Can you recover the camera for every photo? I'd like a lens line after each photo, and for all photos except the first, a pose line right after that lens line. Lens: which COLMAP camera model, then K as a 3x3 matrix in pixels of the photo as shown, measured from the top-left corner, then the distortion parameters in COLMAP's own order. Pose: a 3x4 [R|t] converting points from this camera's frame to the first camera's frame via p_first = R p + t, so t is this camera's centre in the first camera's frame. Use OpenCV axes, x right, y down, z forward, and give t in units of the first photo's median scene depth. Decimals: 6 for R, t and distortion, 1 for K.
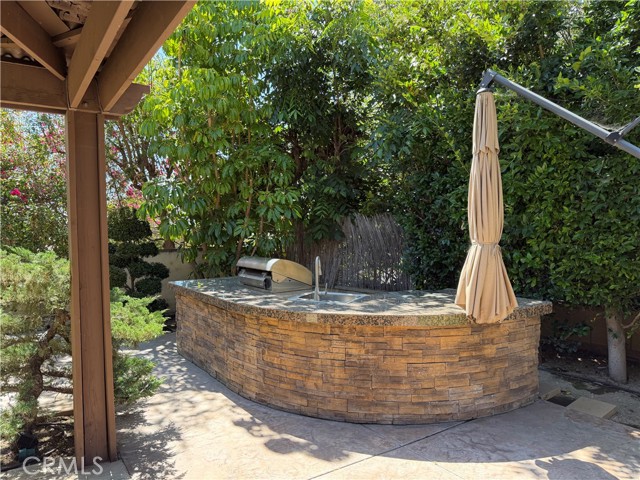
lens RADIAL K [[451.3, 0, 319.7], [0, 451.3, 238.4], [0, 0, 1]] dist [-0.003837, -0.000529]
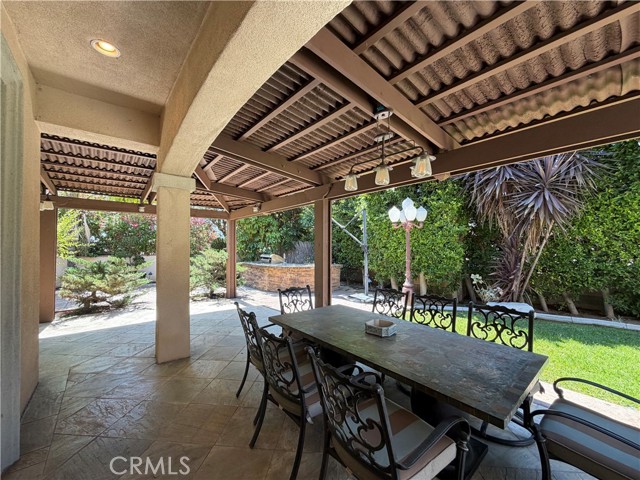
lens RADIAL K [[253.8, 0, 320.7], [0, 253.8, 244.6], [0, 0, 1]] dist [0.000027, -0.000282]
pose [[0.994154, 0.012585, 0.107233, 0.042080], [-0.009713, 0.999581, -0.027265, 0.014268], [-0.107532, 0.026064, 0.993860, -0.697562]]
